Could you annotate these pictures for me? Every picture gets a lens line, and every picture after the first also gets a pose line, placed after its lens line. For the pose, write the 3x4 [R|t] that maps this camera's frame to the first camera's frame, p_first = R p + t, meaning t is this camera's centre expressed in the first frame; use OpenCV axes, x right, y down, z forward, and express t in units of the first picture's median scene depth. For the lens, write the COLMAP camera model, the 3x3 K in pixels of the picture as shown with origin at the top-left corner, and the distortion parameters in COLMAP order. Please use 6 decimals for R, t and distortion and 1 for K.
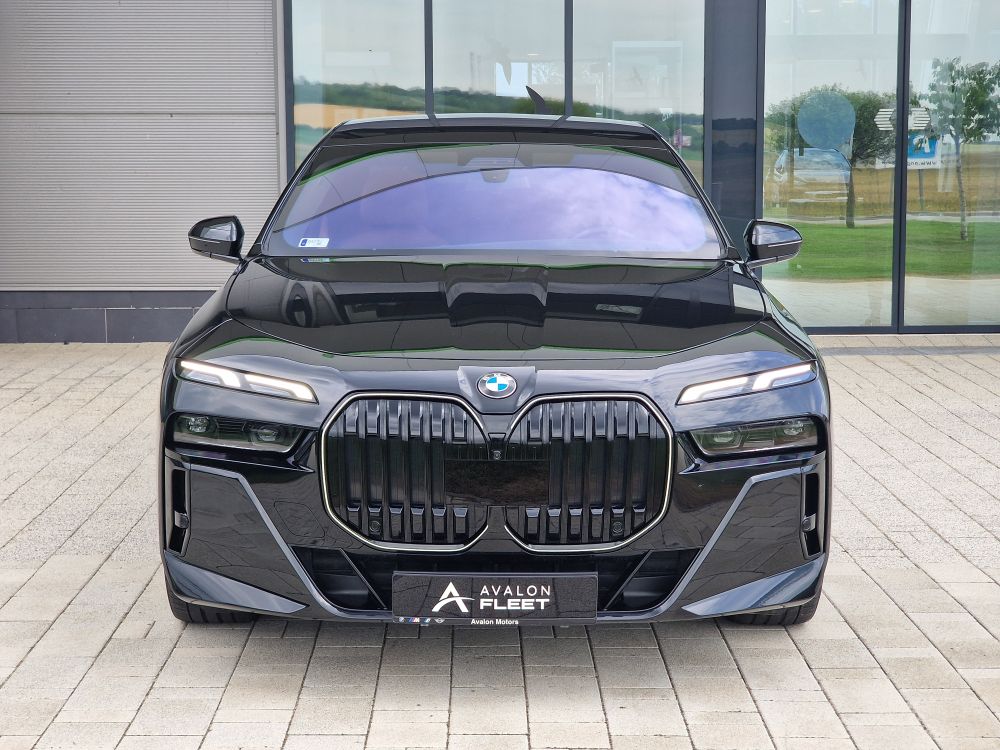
lens RADIAL K [[1997.4, 0, 500.0], [0, 1997.4, 375.0], [0, 0, 1]] dist [-0.010948, 0.163769]
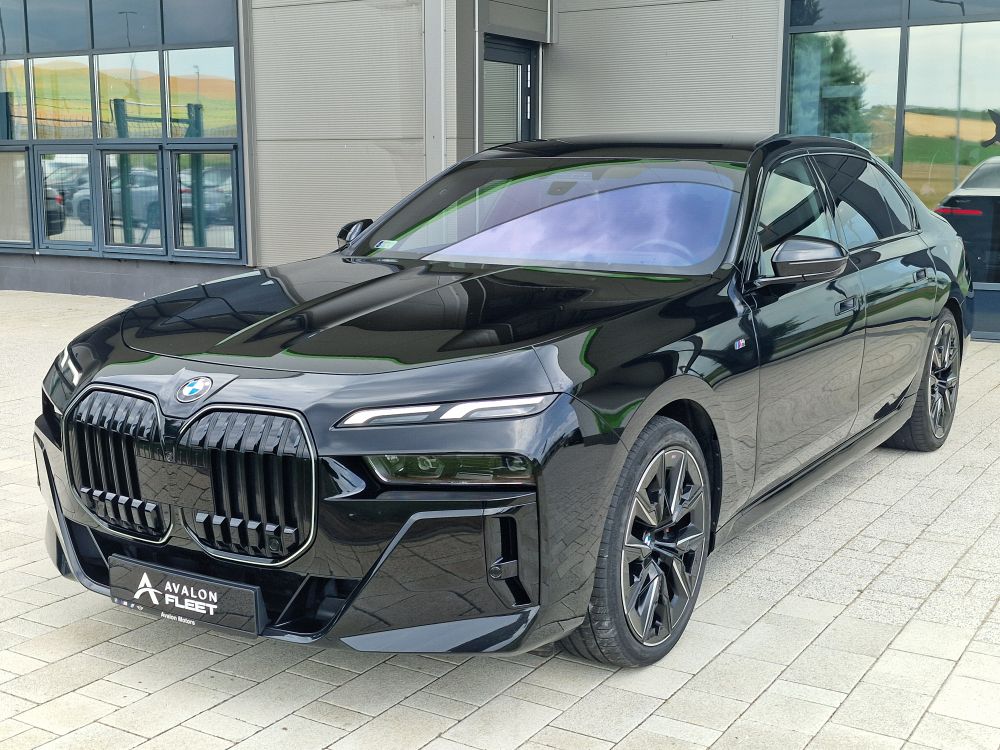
lens RADIAL K [[1244.1, 0, 500.0], [0, 1244.1, 375.0], [0, 0, 1]] dist [0.163623, -0.014078]
pose [[0.849691, 0.088846, -0.519742, 0.465590], [-0.073269, 0.996034, 0.050483, -0.046029], [0.522165, -0.004814, 0.852831, 0.533649]]
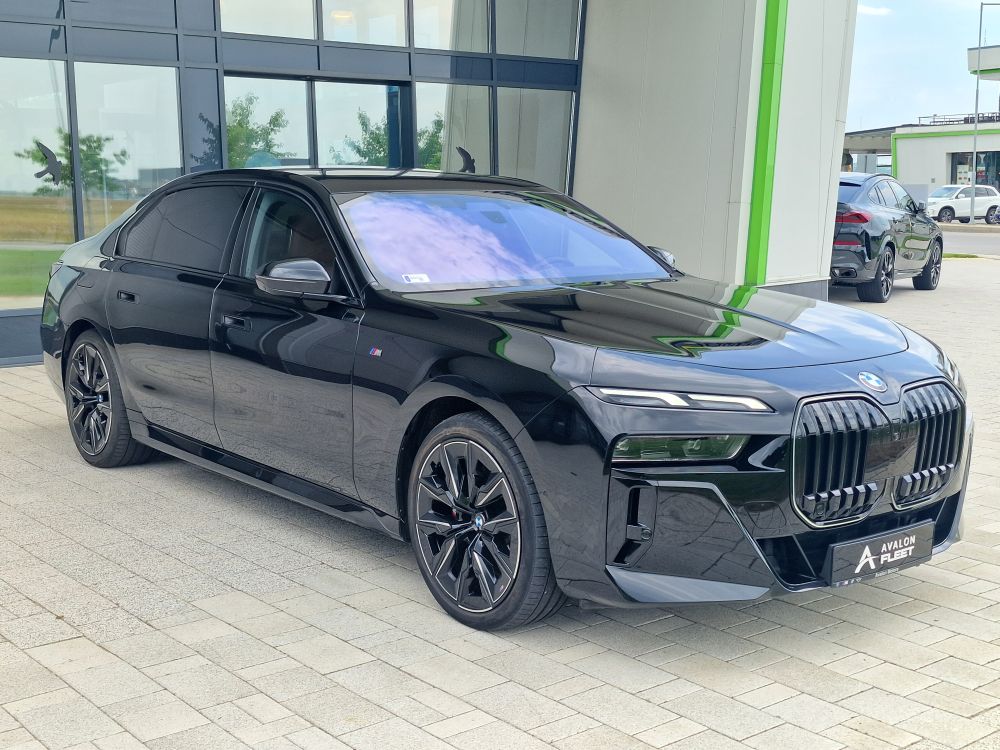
lens RADIAL K [[1244.1, 0, 500.0], [0, 1244.1, 375.0], [0, 0, 1]] dist [0.163623, -0.014078]
pose [[0.772716, -0.095866, 0.627471, -0.666154], [0.090754, 0.995059, 0.040266, -0.050392], [-0.628230, 0.025831, 0.777598, 0.540172]]
